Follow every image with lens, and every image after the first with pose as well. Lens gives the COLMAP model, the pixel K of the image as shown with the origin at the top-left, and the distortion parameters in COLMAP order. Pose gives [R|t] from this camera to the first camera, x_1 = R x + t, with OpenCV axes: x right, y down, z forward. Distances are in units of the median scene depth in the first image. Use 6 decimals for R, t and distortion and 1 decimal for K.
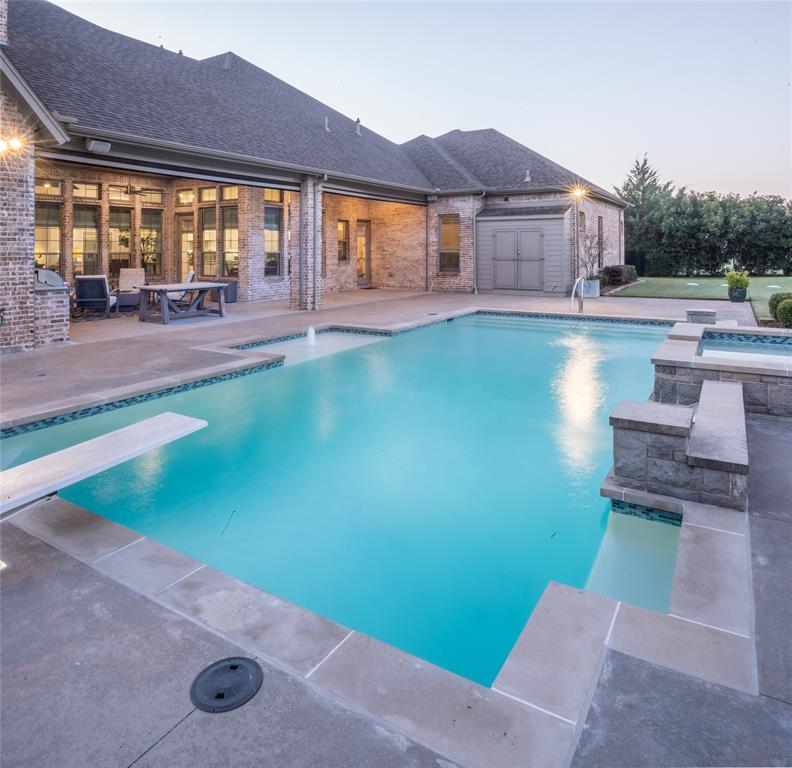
lens RADIAL K [[540.7, 0, 410.9], [0, 540.7, 246.7], [0, 0, 1]] dist [-0.006593, -0.004615]
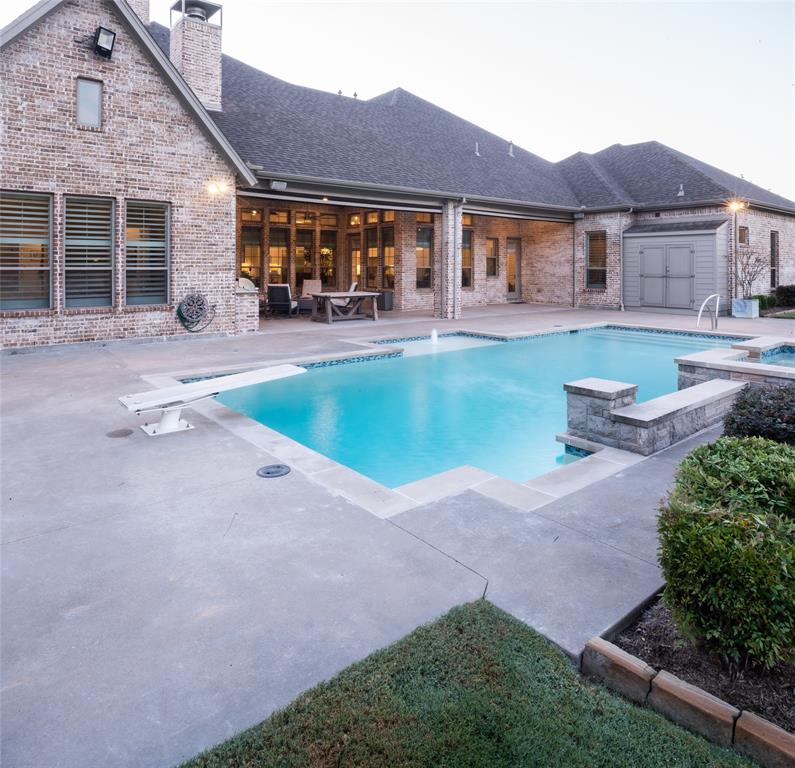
lens RADIAL K [[549.3, 0, 416.1], [0, 549.3, 265.2], [0, 0, 1]] dist [-0.006382, -0.003798]
pose [[0.947245, 0.005377, -0.320465, 0.099946], [-0.004511, 0.999984, 0.003446, 0.002101], [0.320478, -0.001818, 0.947254, -0.096216]]
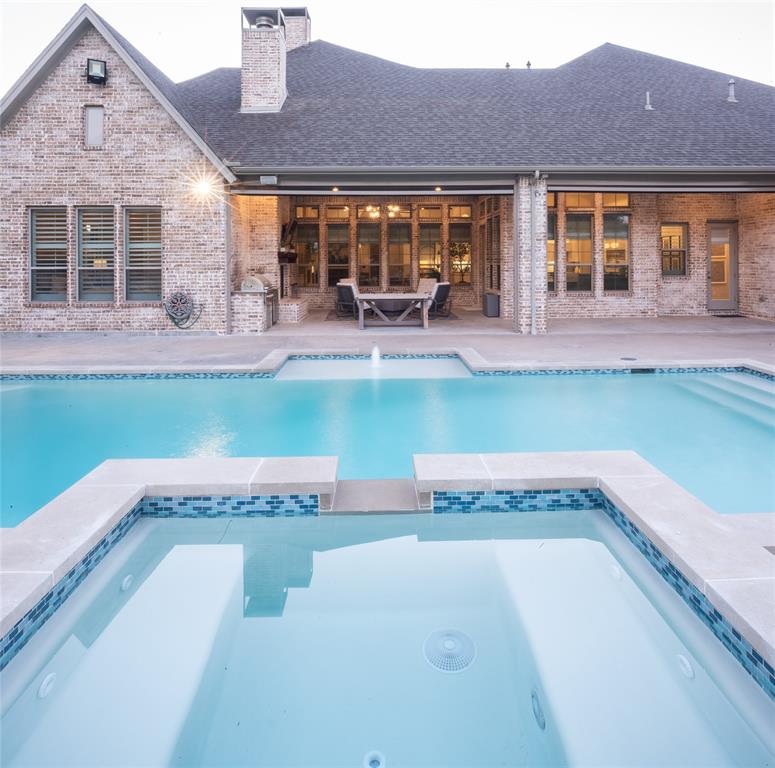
lens RADIAL K [[541.8, 0, 388.0], [0, 541.8, 259.7], [0, 0, 1]] dist [-0.008596, -0.005552]
pose [[0.543294, -0.001790, -0.839541, 0.363213], [0.005700, 0.999983, 0.001556, -0.000539], [0.839523, -0.005631, 0.543294, 0.317198]]
